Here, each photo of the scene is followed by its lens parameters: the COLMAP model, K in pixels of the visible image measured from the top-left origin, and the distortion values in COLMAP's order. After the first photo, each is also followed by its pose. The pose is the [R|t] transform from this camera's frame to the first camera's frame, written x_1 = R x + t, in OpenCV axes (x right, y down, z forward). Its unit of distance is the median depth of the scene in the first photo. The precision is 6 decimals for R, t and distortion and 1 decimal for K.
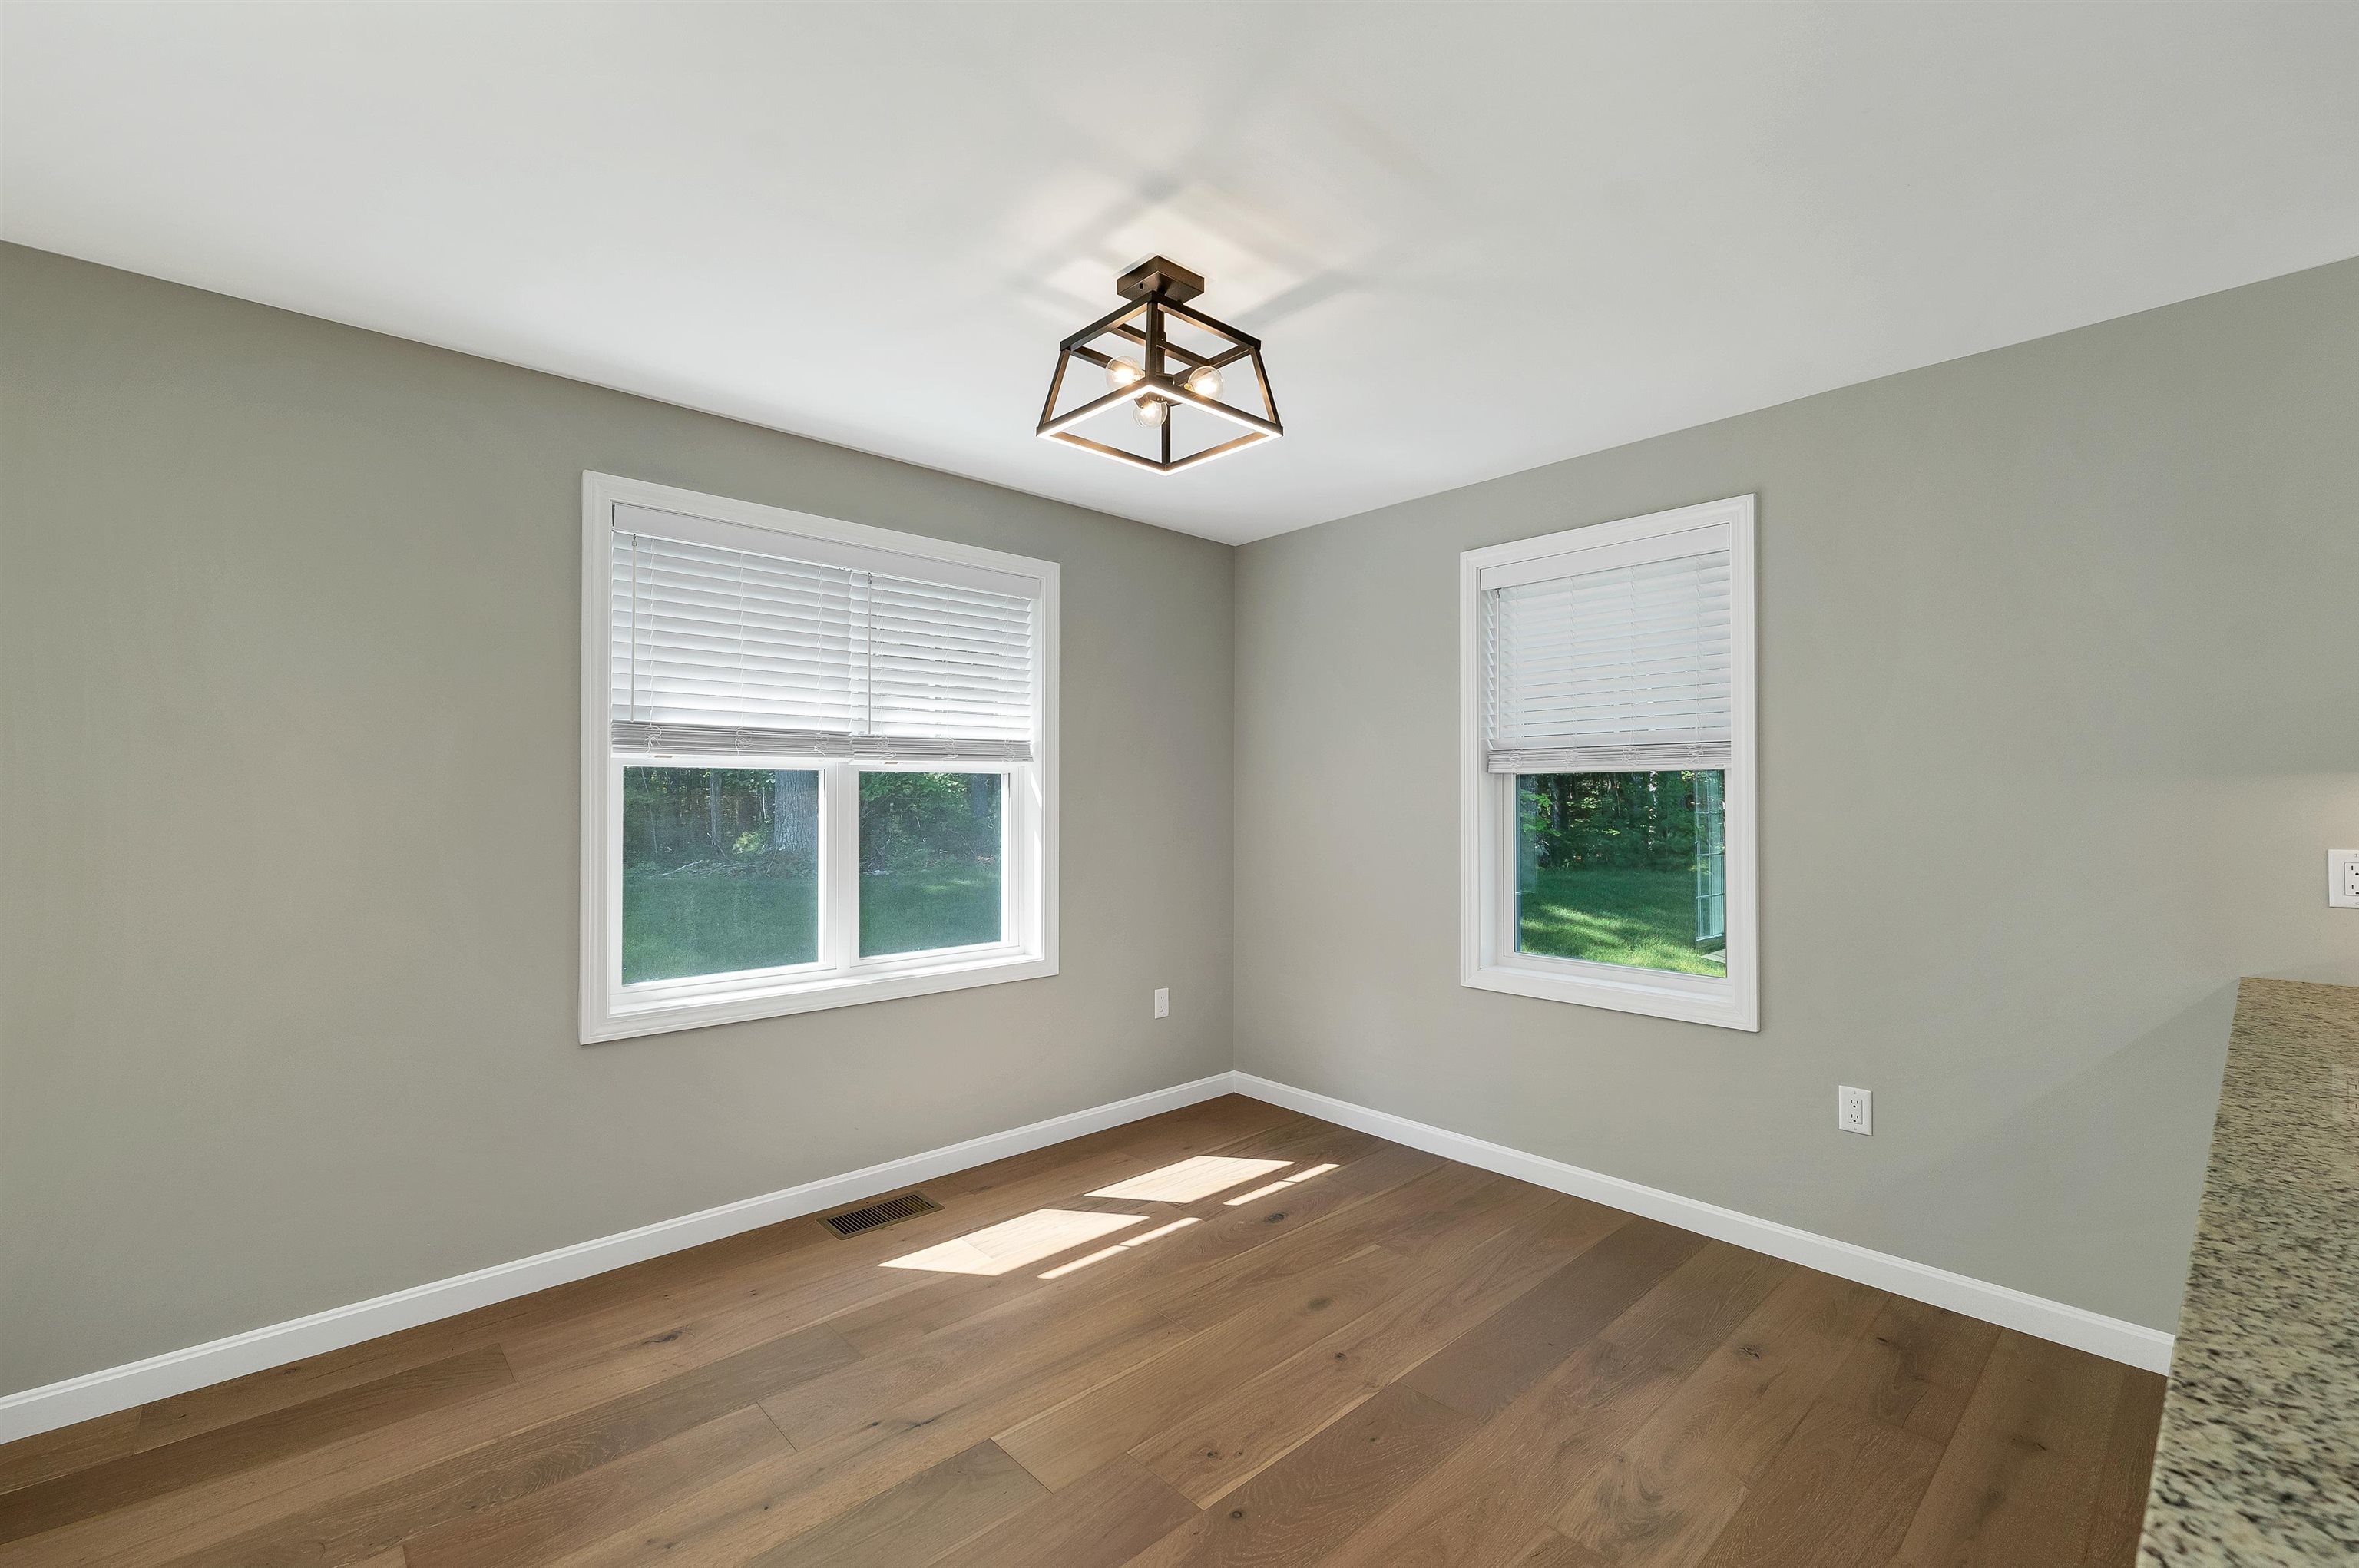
lens RADIAL K [[992.2, 0, 1175.9], [0, 992.2, 787.4], [0, 0, 1]] dist [0.001133, 0.000214]
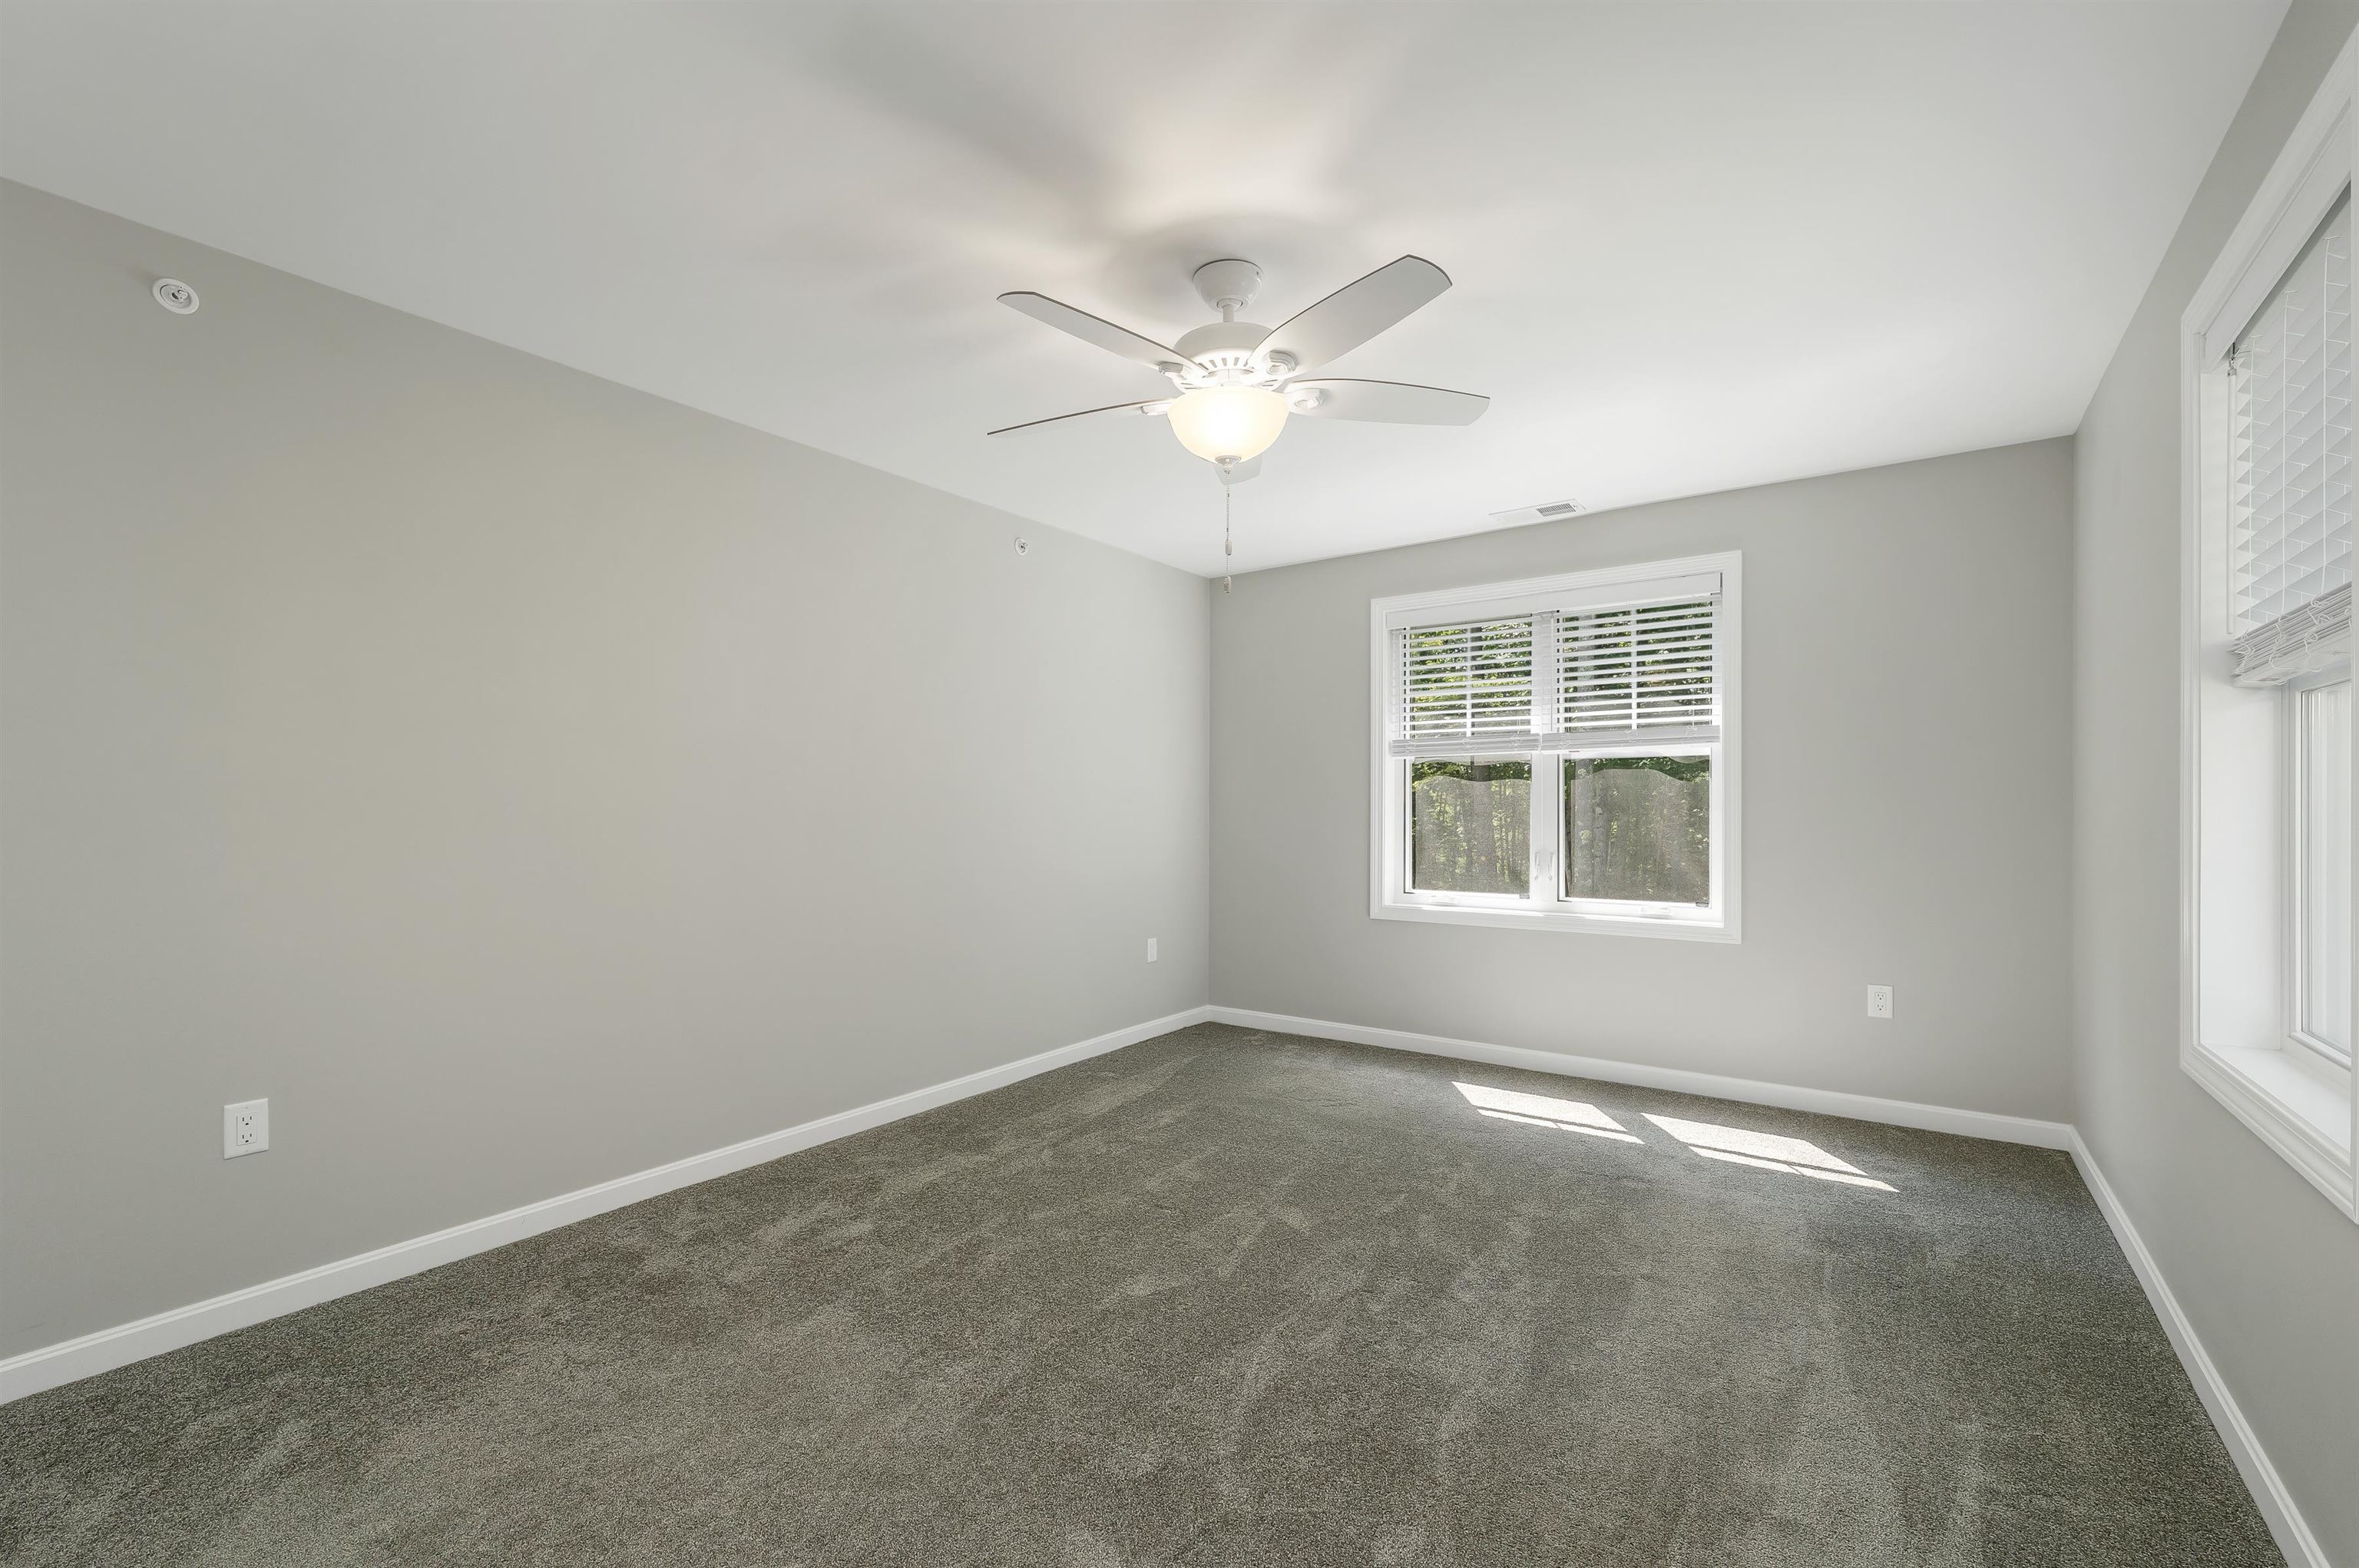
lens RADIAL K [[991.4, 0, 1177.6], [0, 991.4, 816.4], [0, 0, 1]] dist [0.001083, 0.000015]
pose [[0.200266, 0.007348, -0.979714, 0.969522], [0.013354, 0.999859, 0.010228, 0.043273], [0.979651, -0.015131, 0.200139, 0.258509]]
